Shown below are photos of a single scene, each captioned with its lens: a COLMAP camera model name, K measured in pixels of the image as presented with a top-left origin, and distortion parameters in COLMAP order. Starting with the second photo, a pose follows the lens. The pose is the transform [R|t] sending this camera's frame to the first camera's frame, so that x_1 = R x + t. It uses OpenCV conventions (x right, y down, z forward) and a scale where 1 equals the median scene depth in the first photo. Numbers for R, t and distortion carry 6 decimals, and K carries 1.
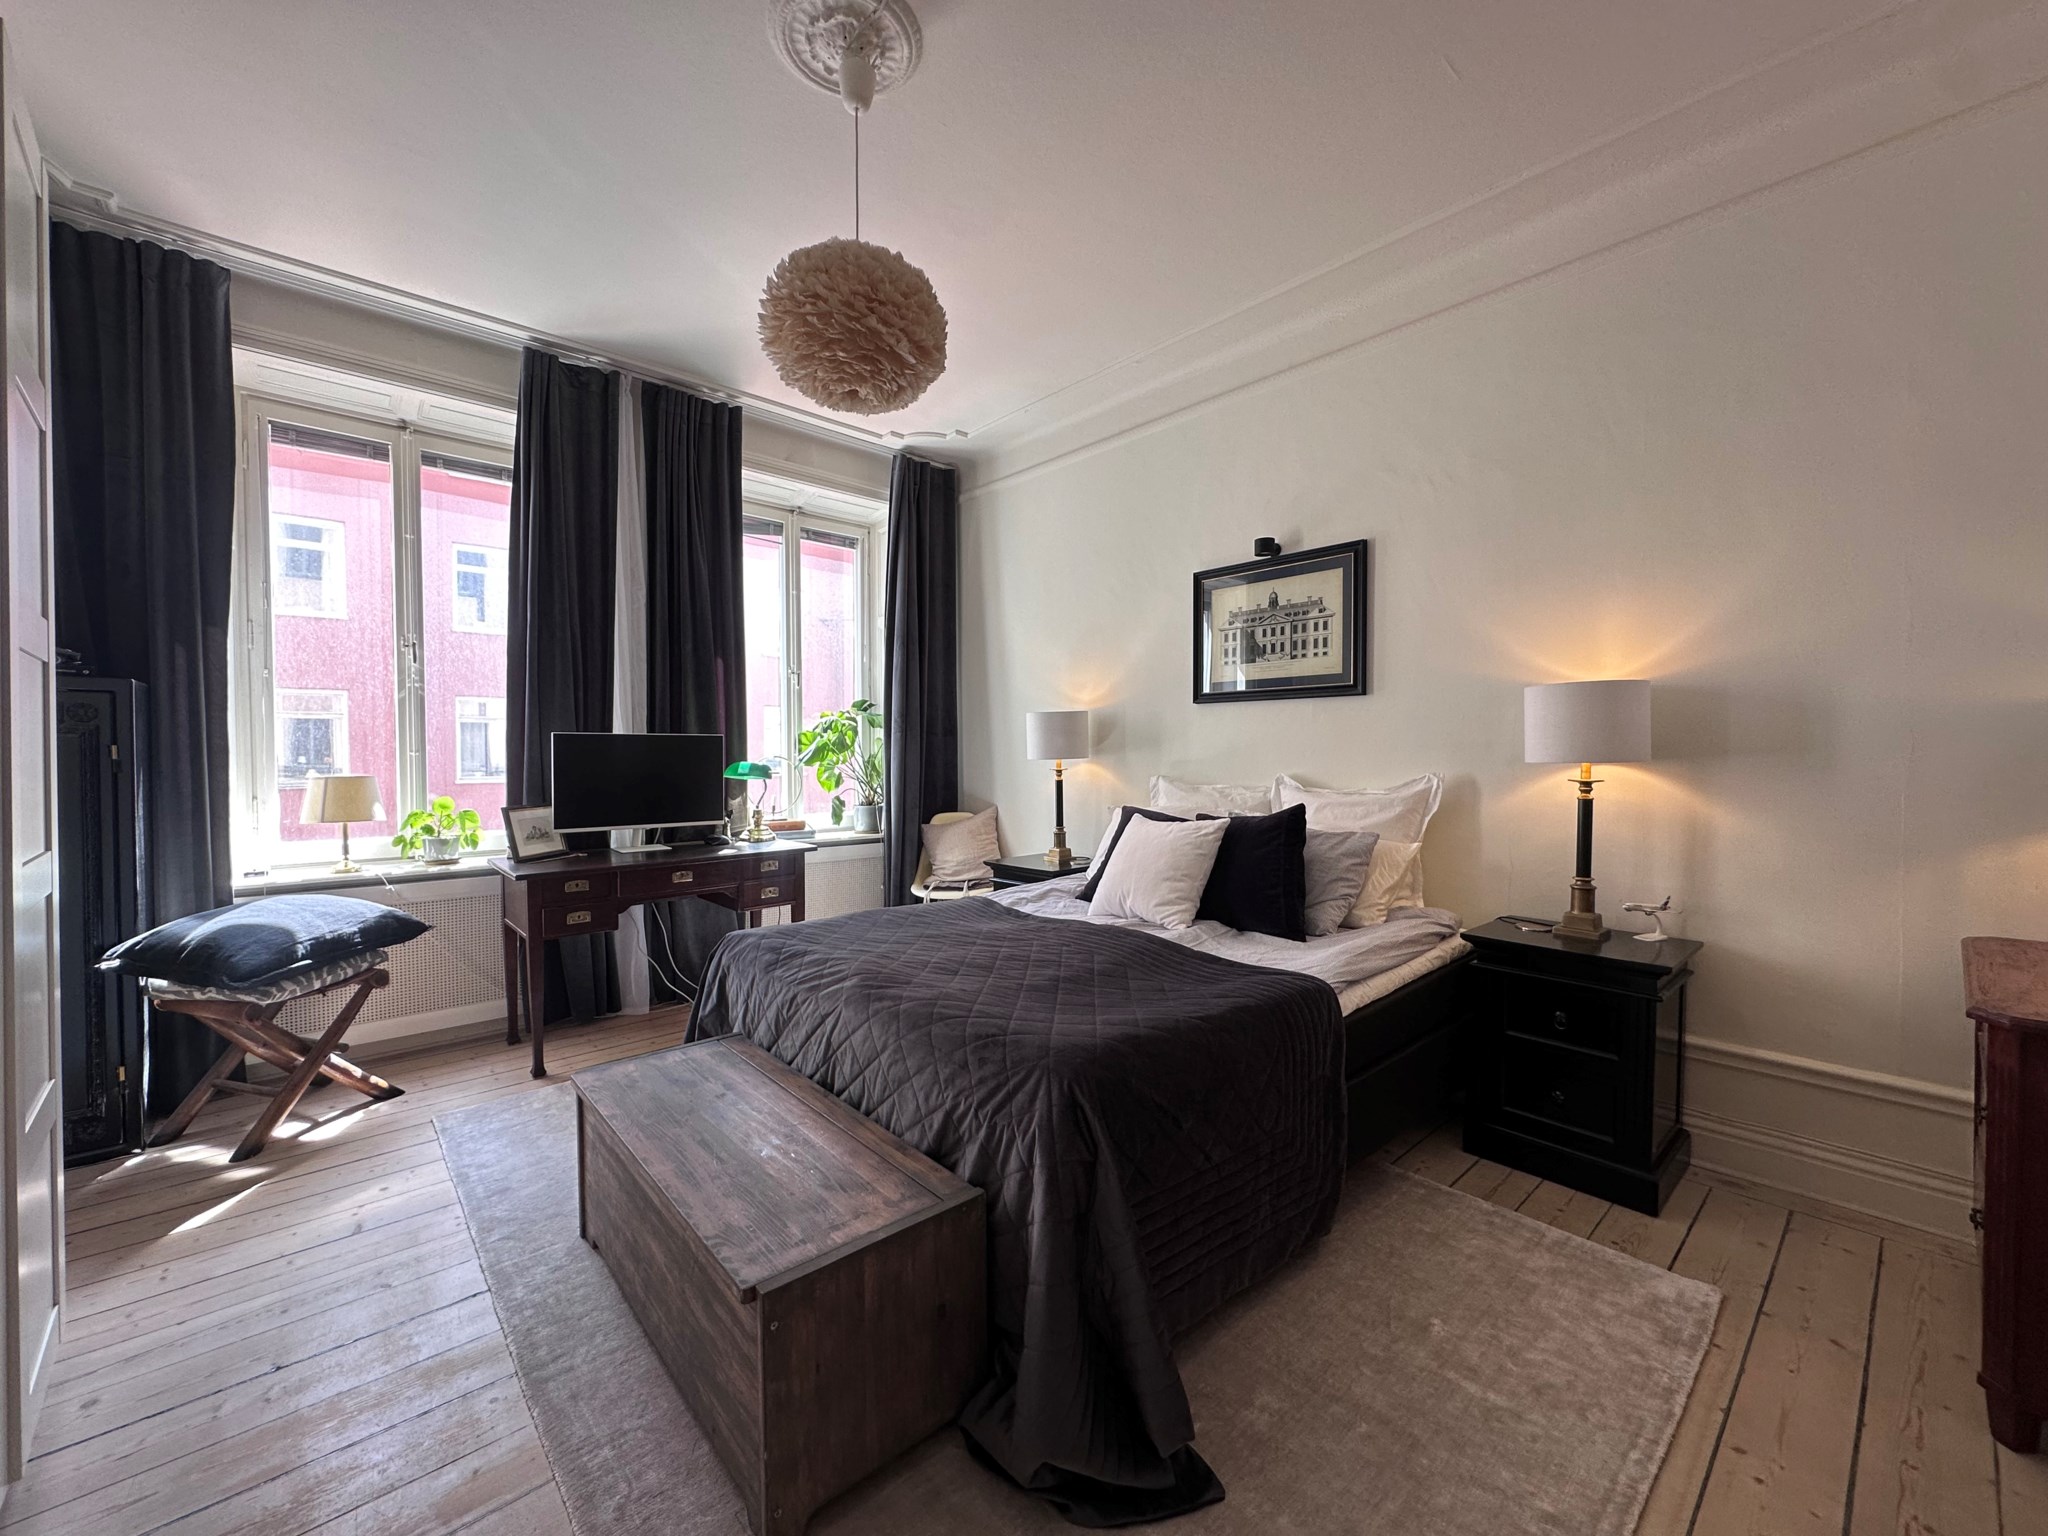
lens RADIAL K [[815.5, 0, 1020.4], [0, 815.5, 764.4], [0, 0, 1]] dist [0.000261, 0.001028]
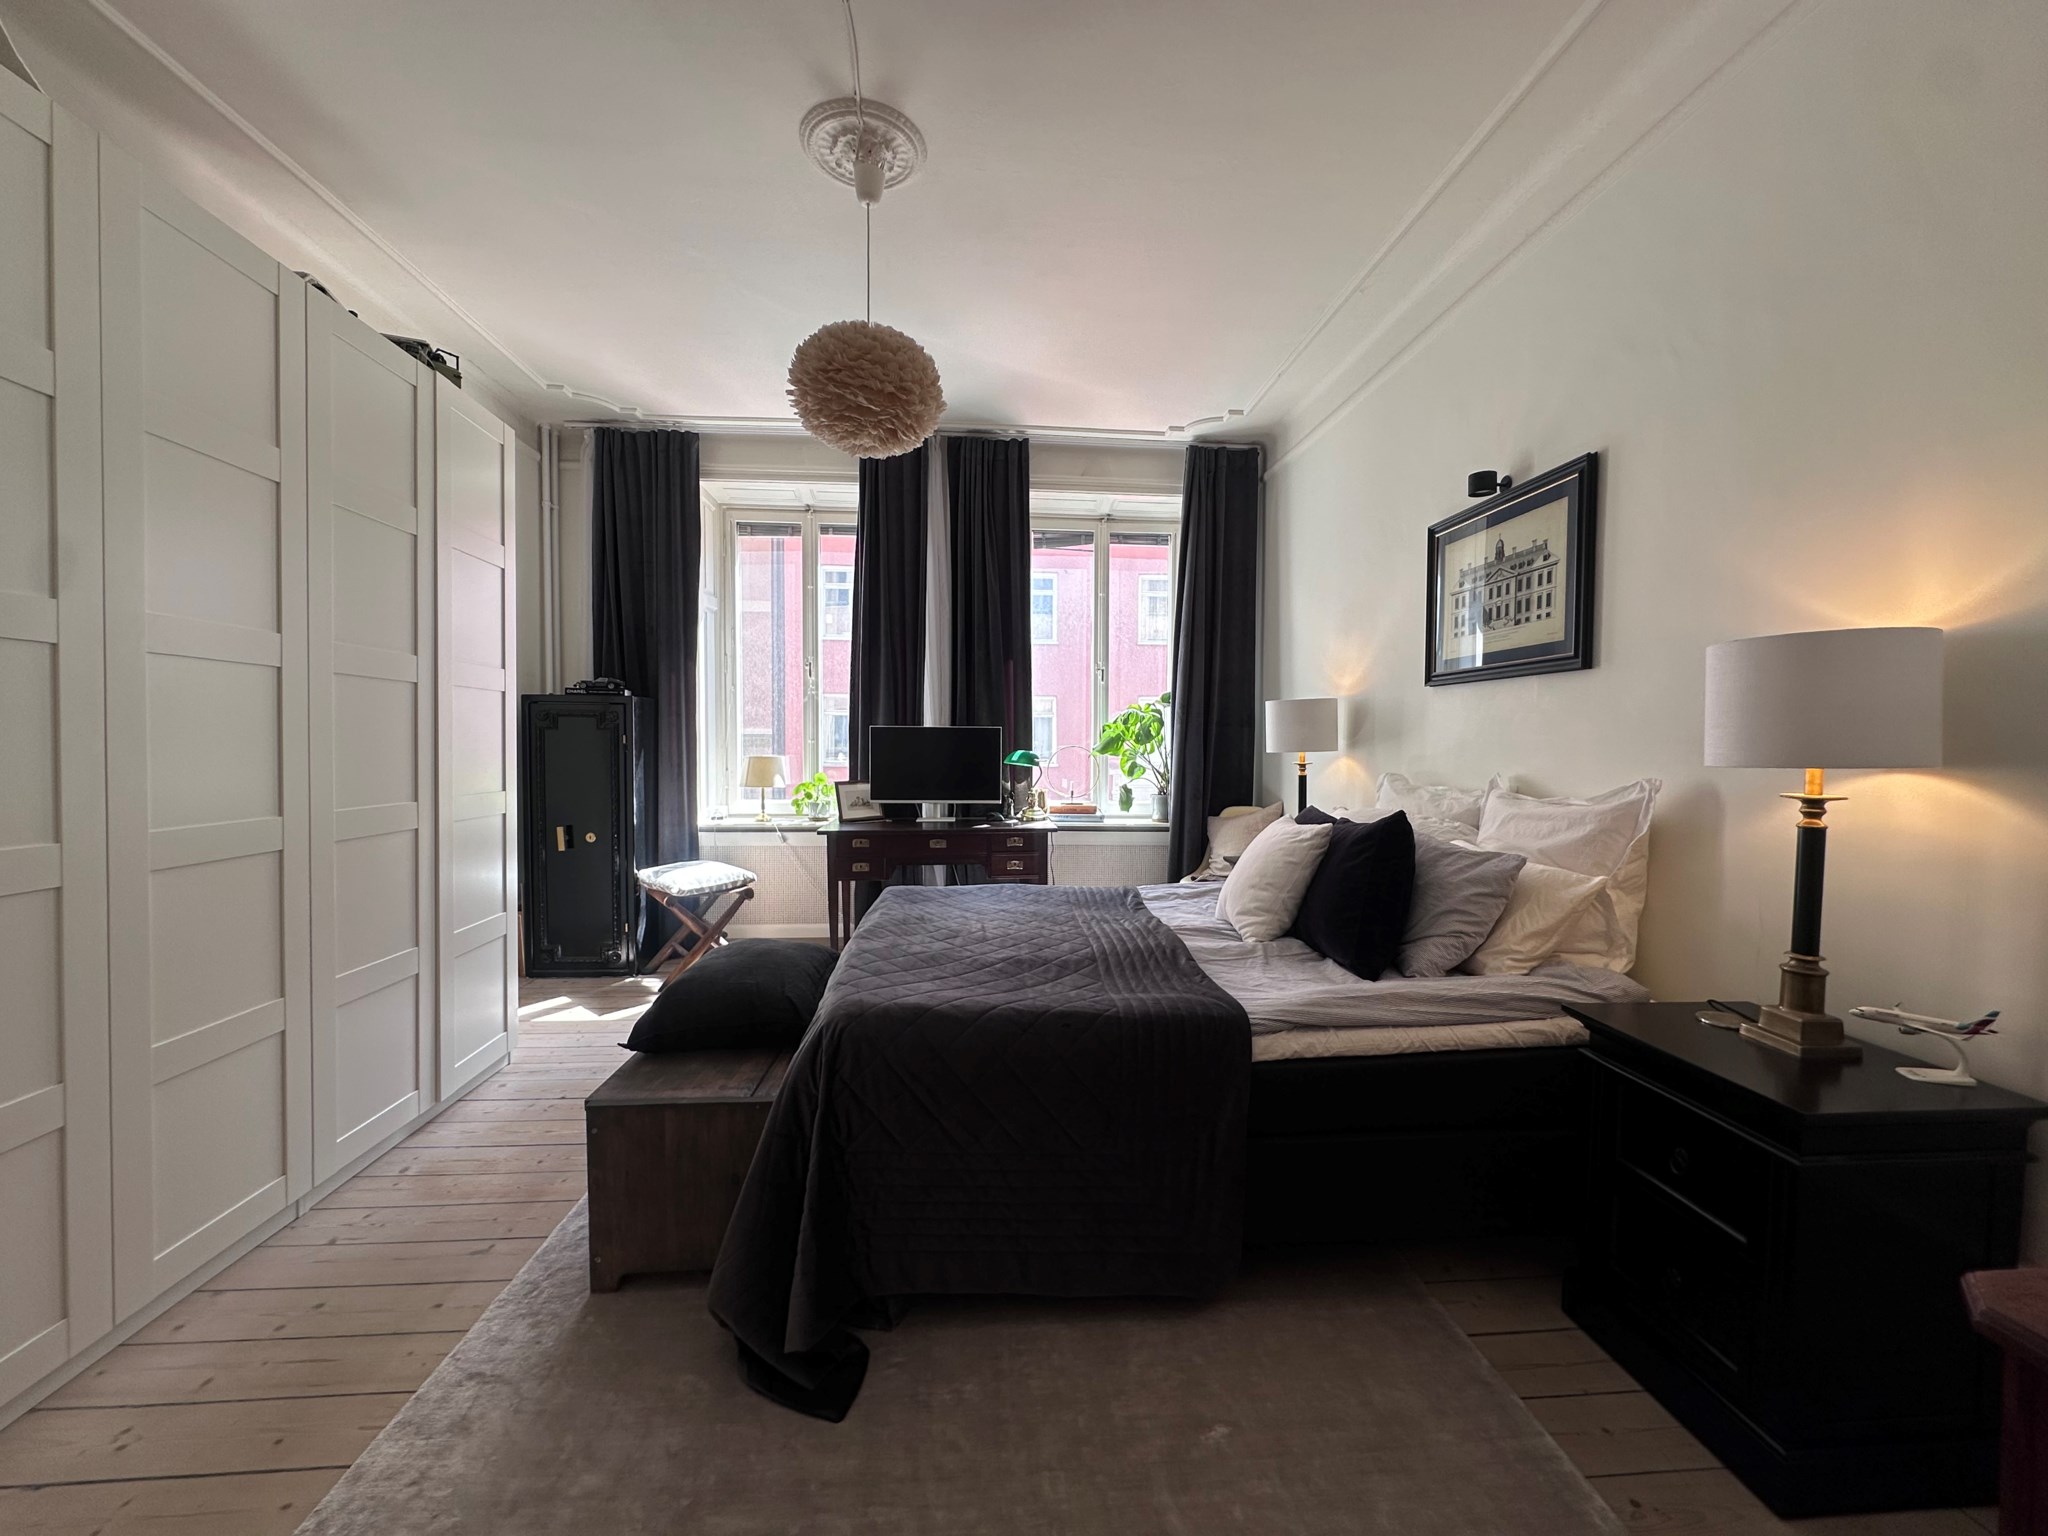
lens RADIAL K [[815.5, 0, 1020.4], [0, 815.5, 763.5], [0, 0, 1]] dist [0.000261, 0.001028]
pose [[0.794396, 0.022835, -0.606971, 0.418340], [-0.016467, 0.999735, 0.016059, -0.003834], [0.607177, -0.002762, 0.794562, 0.106670]]
